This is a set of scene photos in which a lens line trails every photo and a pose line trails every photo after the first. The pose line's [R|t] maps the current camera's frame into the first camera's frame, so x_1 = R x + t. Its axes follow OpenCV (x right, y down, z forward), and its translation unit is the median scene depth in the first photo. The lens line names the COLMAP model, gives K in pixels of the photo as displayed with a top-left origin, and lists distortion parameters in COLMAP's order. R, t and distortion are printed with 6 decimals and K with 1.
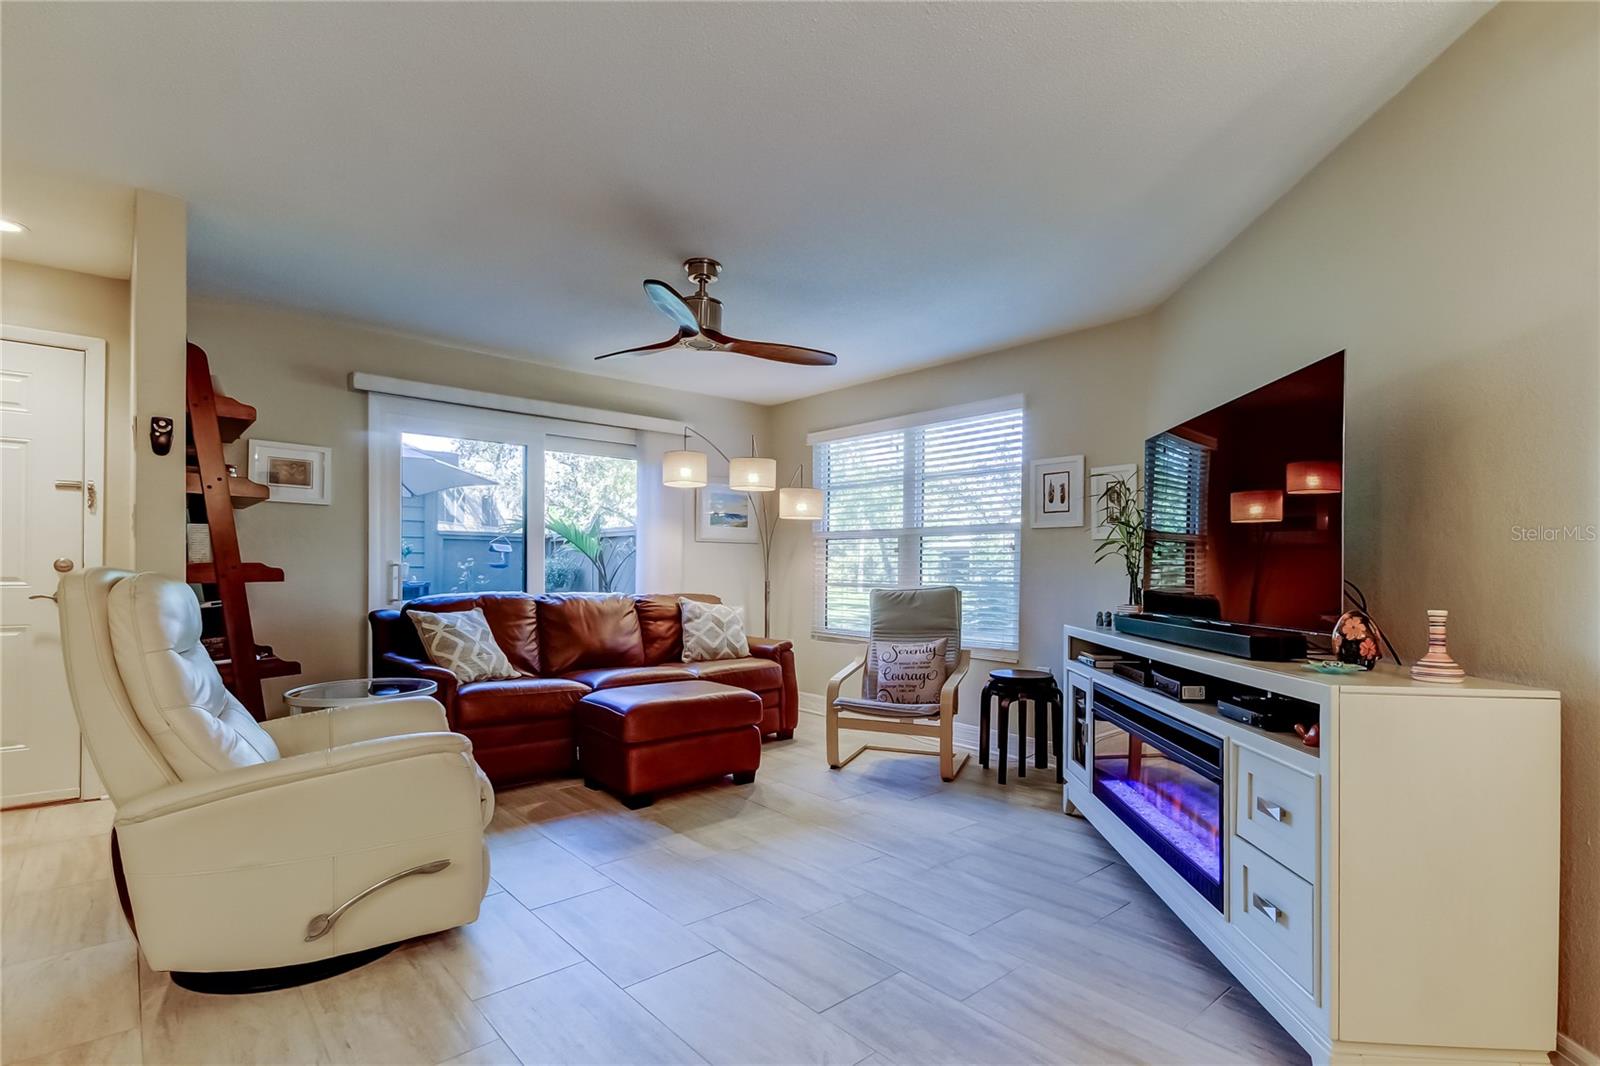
lens RADIAL K [[751.5, 0, 813.9], [0, 751.5, 563.3], [0, 0, 1]] dist [0.017428, -0.003855]
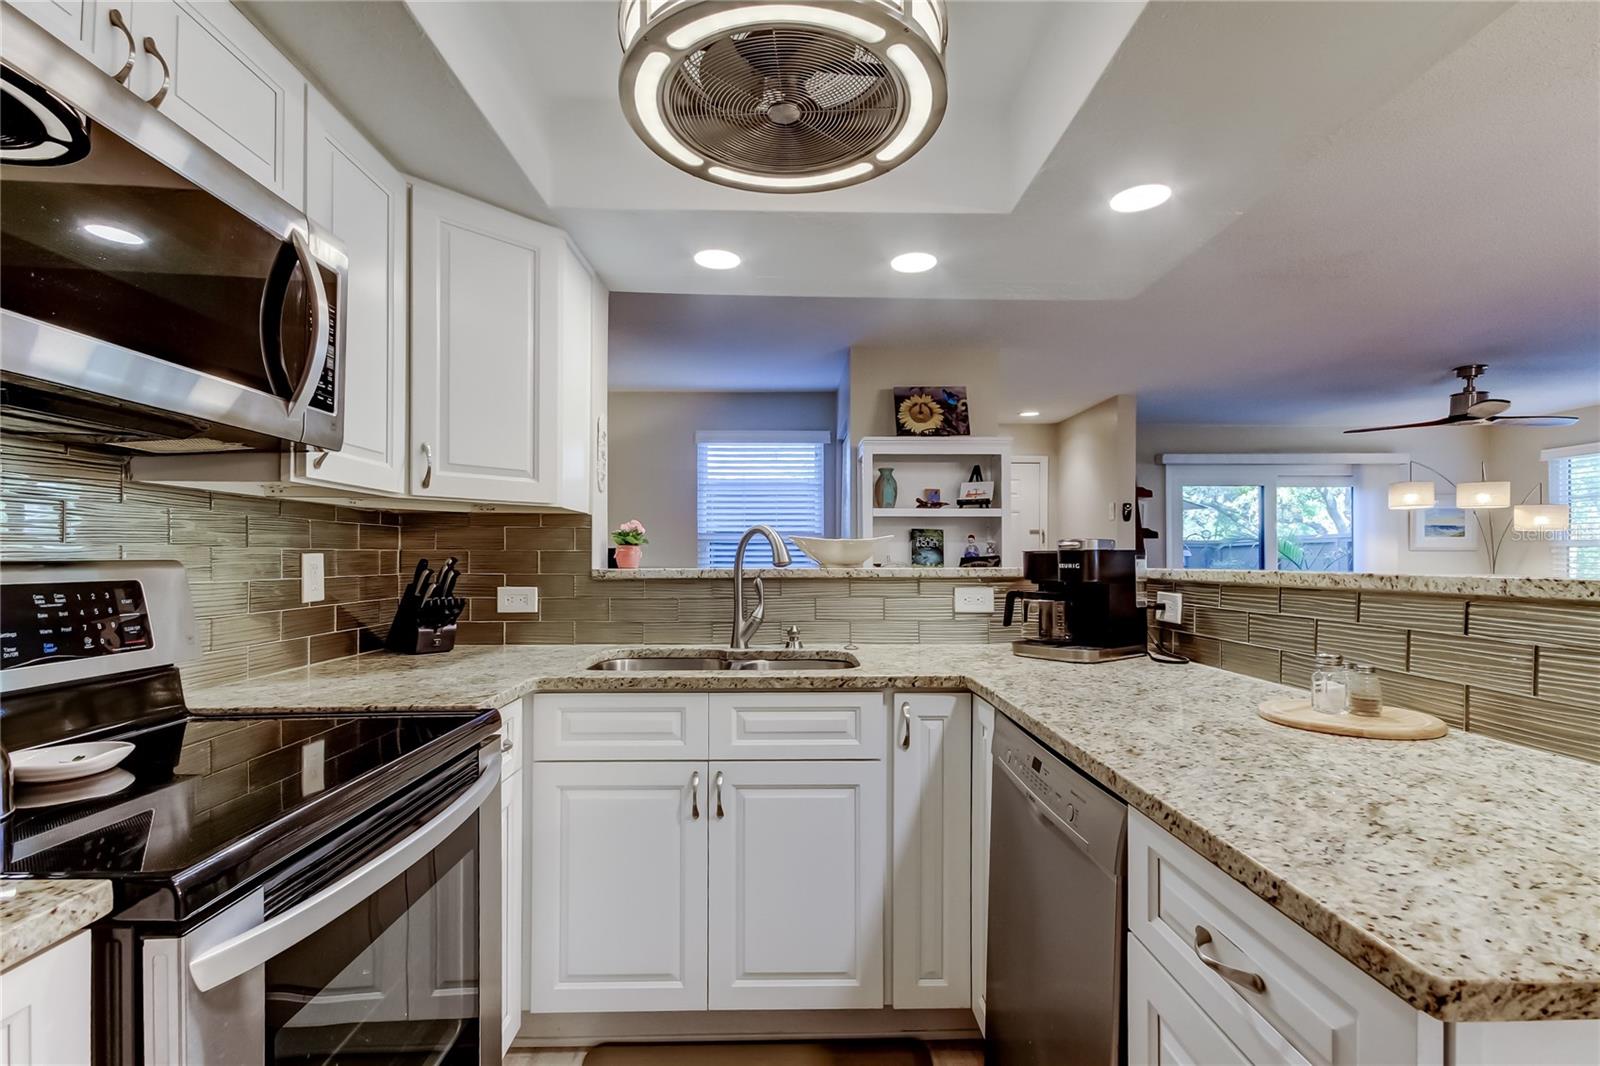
lens RADIAL K [[751.5, 0, 788.1], [0, 751.5, 545.3], [0, 0, 1]] dist [0.017428, -0.003855]
pose [[0.749841, -0.015079, -0.661447, -0.133394], [0.007298, 0.999868, -0.014521, -0.035876], [0.661578, 0.006061, 0.749852, -0.755772]]
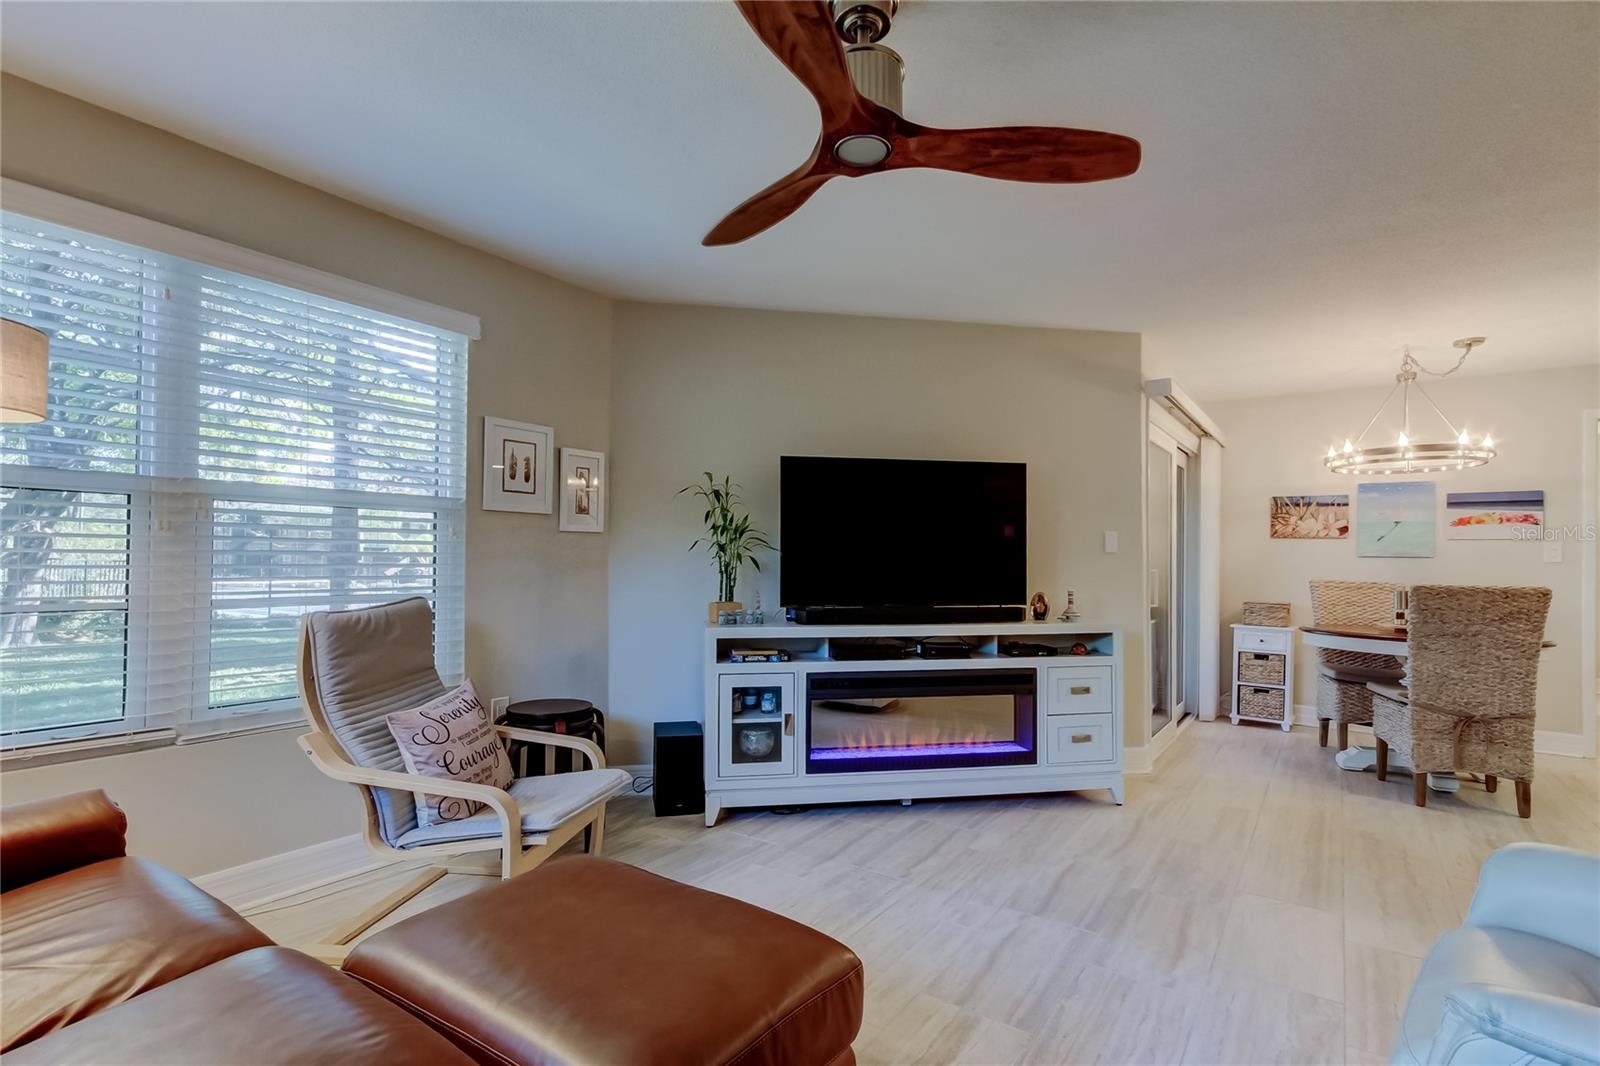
lens RADIAL K [[751.5, 0, 798.3], [0, 751.5, 555.1], [0, 0, 1]] dist [0.017428, -0.003855]
pose [[-0.221416, -0.004154, 0.975171, -0.525500], [-0.022289, 0.999751, -0.000802, -0.010513], [-0.974925, -0.021913, -0.221453, 0.948645]]
